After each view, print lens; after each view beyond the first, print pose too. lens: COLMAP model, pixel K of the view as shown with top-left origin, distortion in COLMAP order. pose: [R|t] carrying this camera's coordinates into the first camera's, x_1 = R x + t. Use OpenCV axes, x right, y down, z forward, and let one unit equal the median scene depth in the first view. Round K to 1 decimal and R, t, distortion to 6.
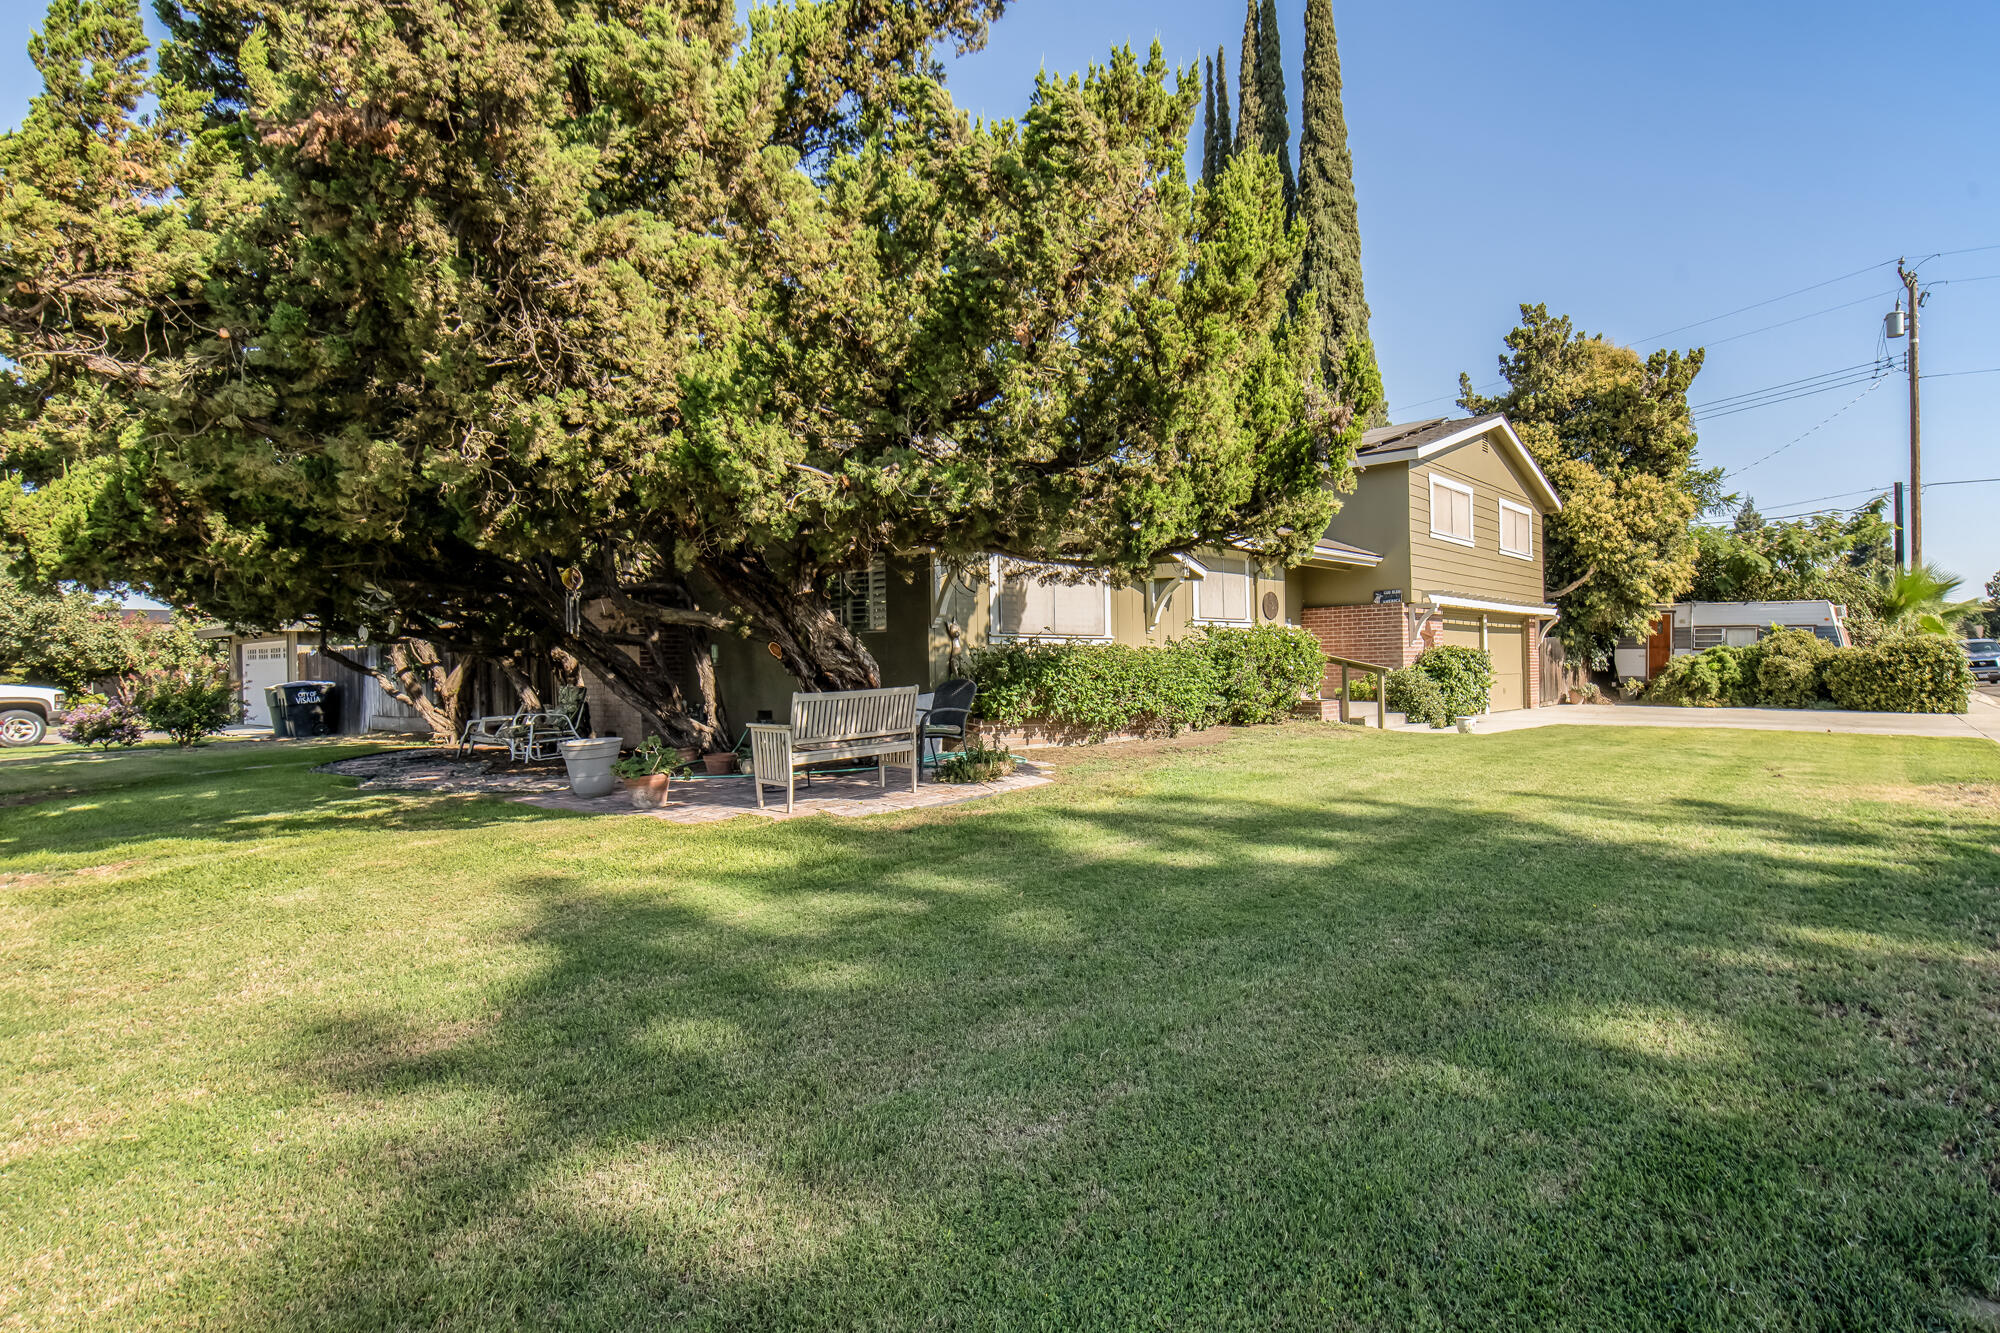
lens RADIAL K [[840.8, 0, 993.6], [0, 840.8, 653.5], [0, 0, 1]] dist [-0.000264, -0.000072]
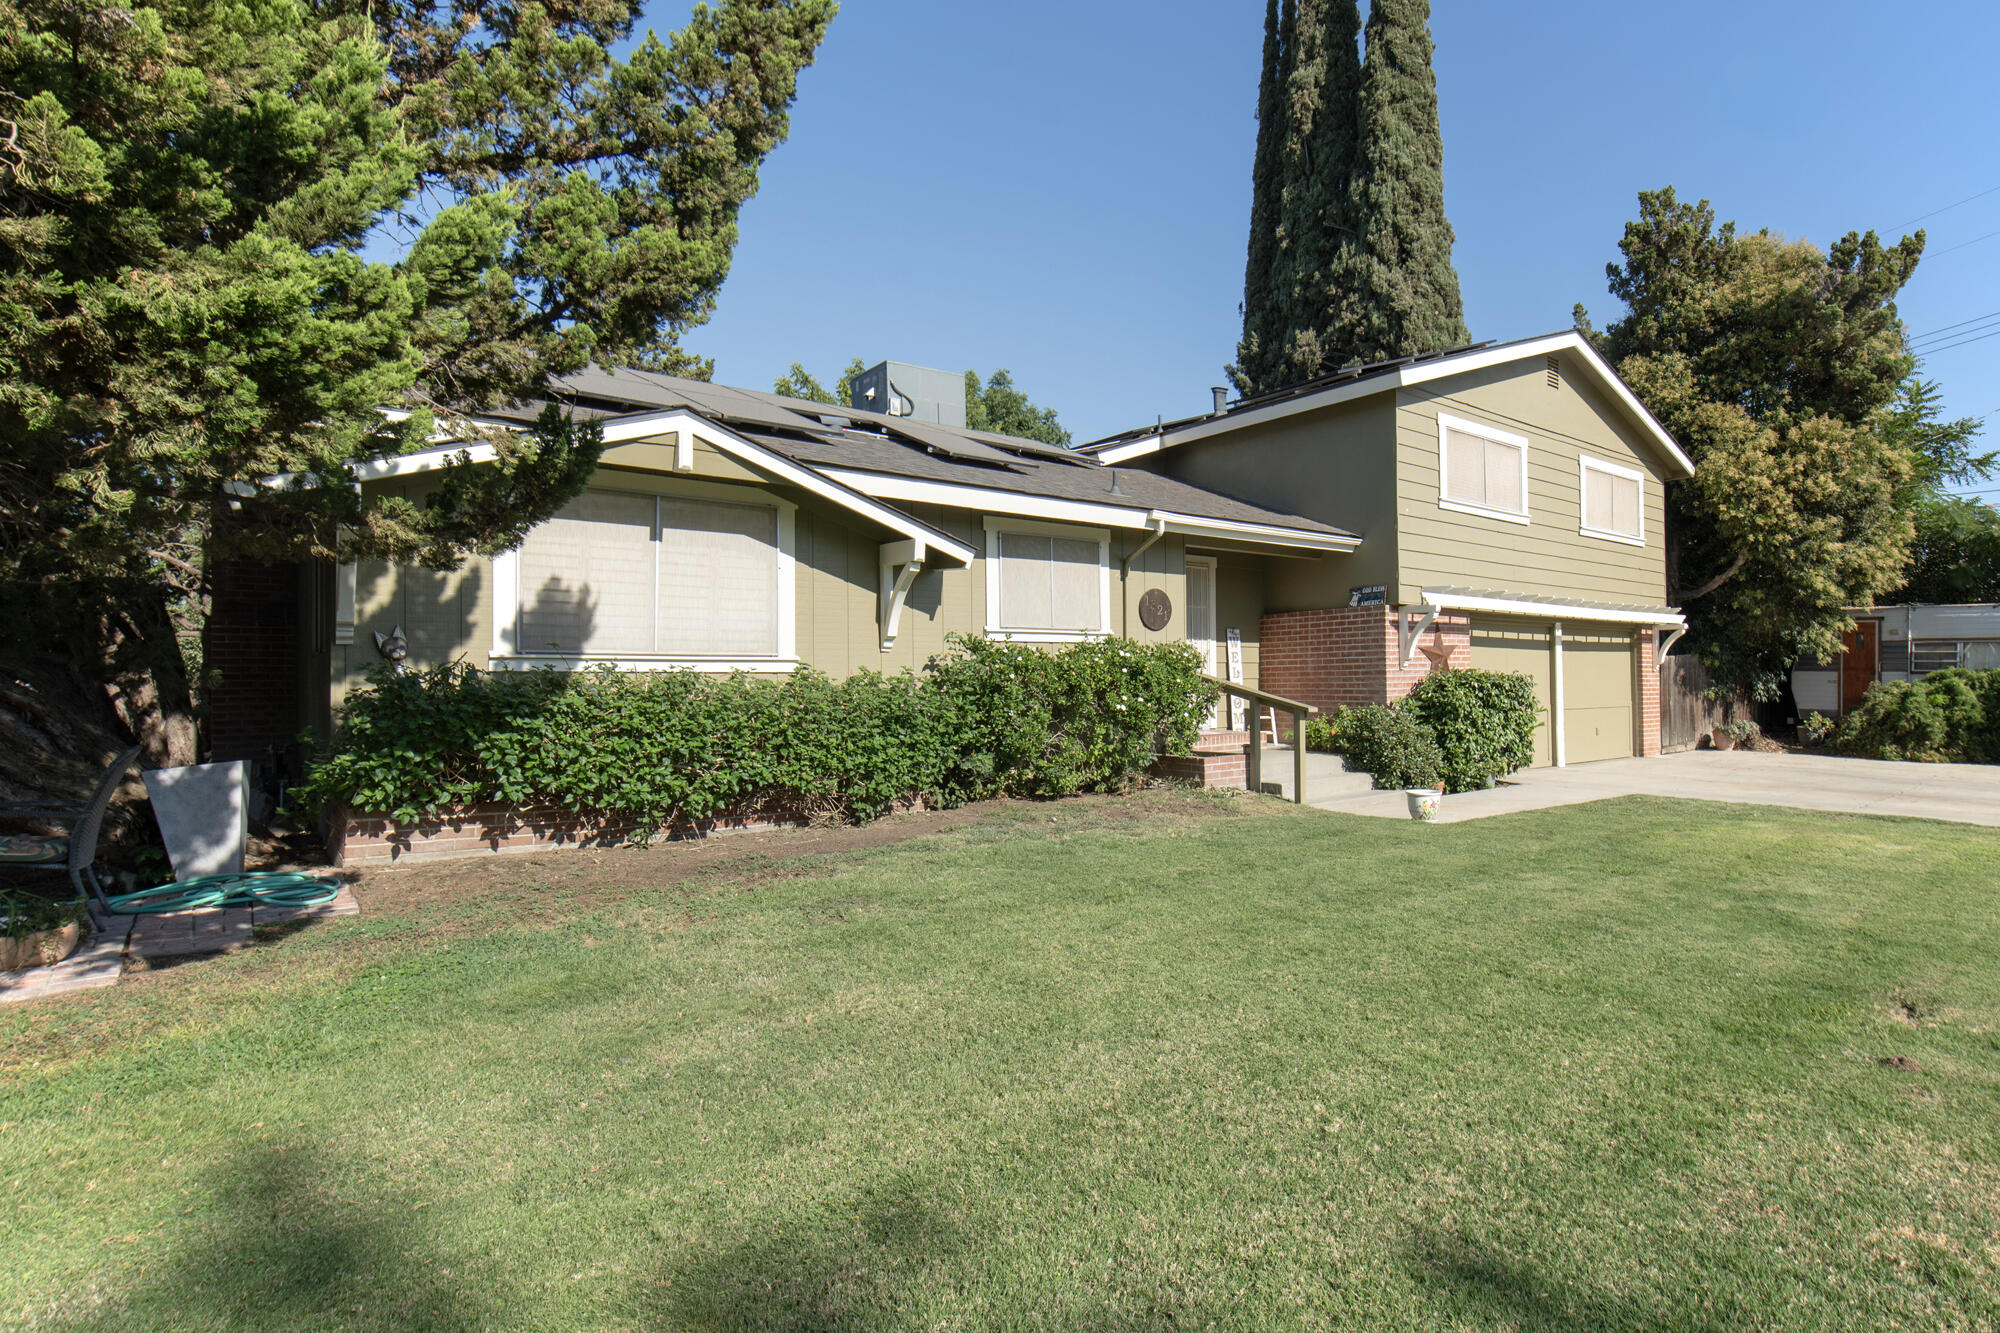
lens RADIAL K [[855.6, 0, 1057.2], [0, 855.6, 656.0], [0, 0, 1]] dist [0.010869, 0.000056]
pose [[0.992532, 0.002434, -0.121963, 0.237514], [-0.003789, 0.999934, -0.010875, -0.008802], [0.121928, 0.011256, 0.992475, 0.224434]]
